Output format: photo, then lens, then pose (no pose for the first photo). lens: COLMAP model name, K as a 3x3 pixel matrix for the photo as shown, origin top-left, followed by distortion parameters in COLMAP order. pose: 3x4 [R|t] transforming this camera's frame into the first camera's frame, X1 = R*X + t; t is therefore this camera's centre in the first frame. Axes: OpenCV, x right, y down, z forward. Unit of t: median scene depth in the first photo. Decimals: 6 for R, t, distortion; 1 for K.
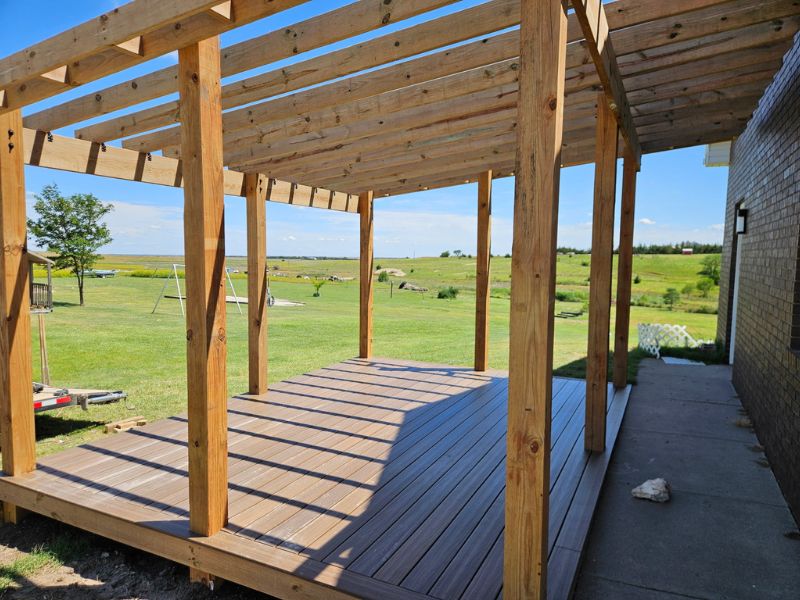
lens RADIAL K [[537.5, 0, 399.8], [0, 537.5, 297.7], [0, 0, 1]] dist [0.070265, -0.059386]
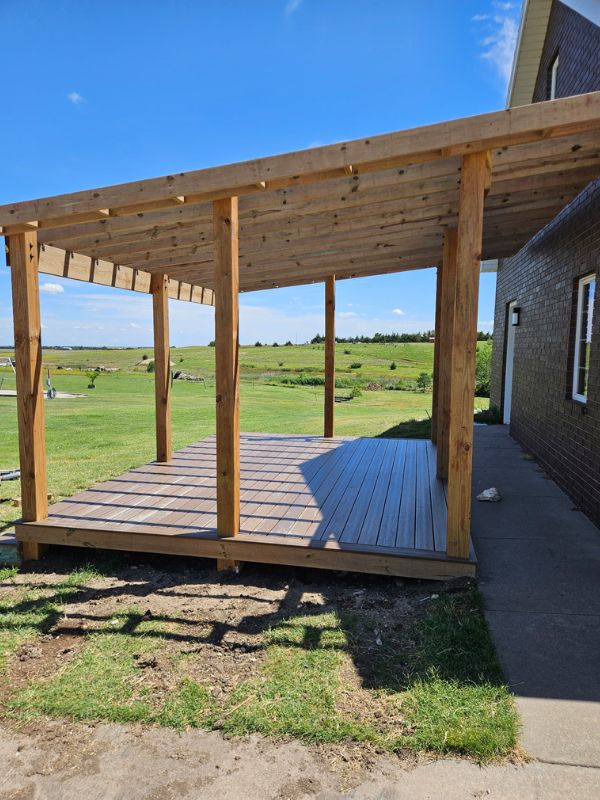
lens RADIAL K [[537.5, 0, 300.0], [0, 537.5, 400.0], [0, 0, 1]] dist [0.070265, -0.059386]
pose [[0.971045, -0.032595, 0.236662, -0.359091], [0.026785, 0.999257, 0.027727, 0.027037], [-0.237390, -0.020585, 0.971196, -0.305762]]
